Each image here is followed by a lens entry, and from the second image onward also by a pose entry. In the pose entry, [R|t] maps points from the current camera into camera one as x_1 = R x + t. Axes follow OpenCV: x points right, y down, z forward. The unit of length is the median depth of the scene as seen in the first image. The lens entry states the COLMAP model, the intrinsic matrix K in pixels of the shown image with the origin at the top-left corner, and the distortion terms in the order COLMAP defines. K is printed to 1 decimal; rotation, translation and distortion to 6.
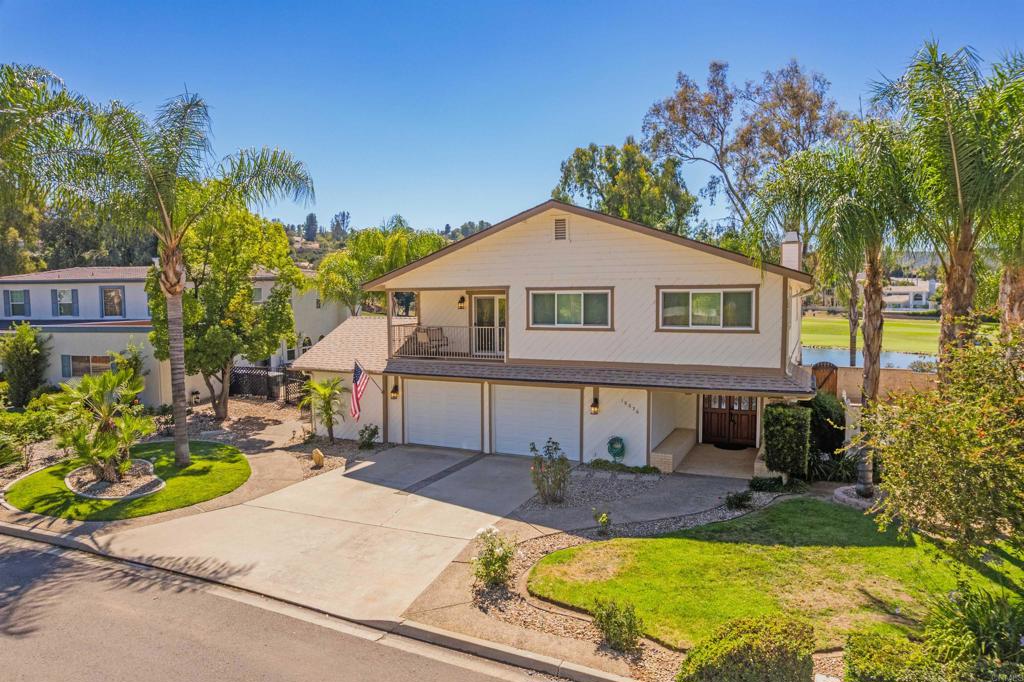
lens RADIAL K [[640.1, 0, 519.0], [0, 640.1, 342.7], [0, 0, 1]] dist [-0.065973, 0.054365]
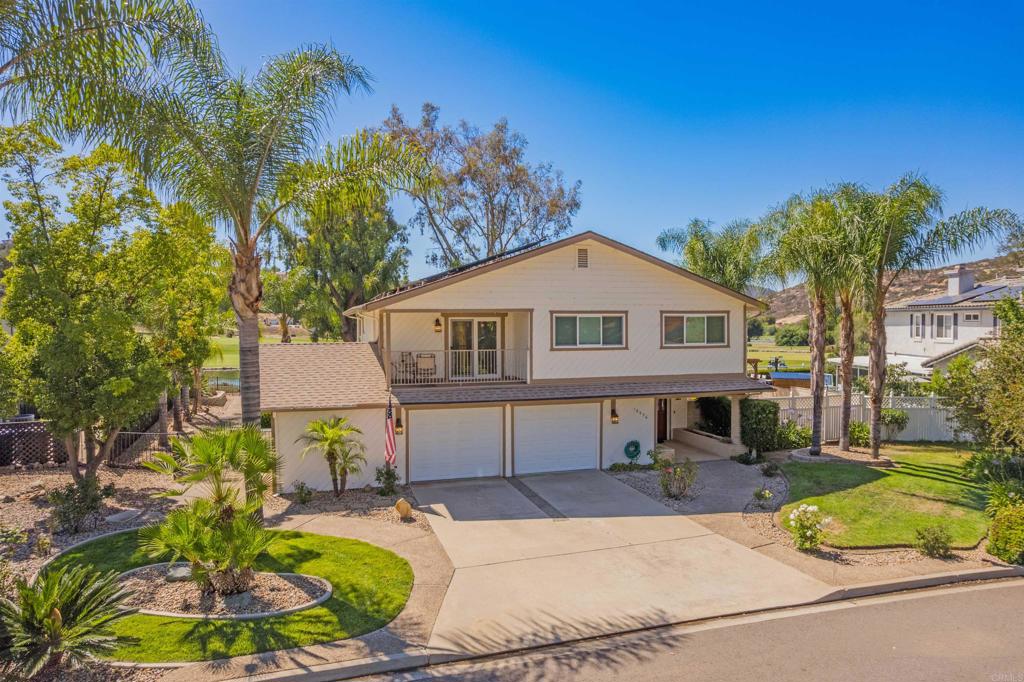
lens RADIAL K [[640.1, 0, 519.0], [0, 640.1, 342.7], [0, 0, 1]] dist [-0.065973, 0.054365]
pose [[0.756253, -0.018614, 0.654014, -0.758362], [0.043722, 0.998799, -0.022130, -0.013403], [-0.652817, 0.045331, 0.756159, 0.255552]]
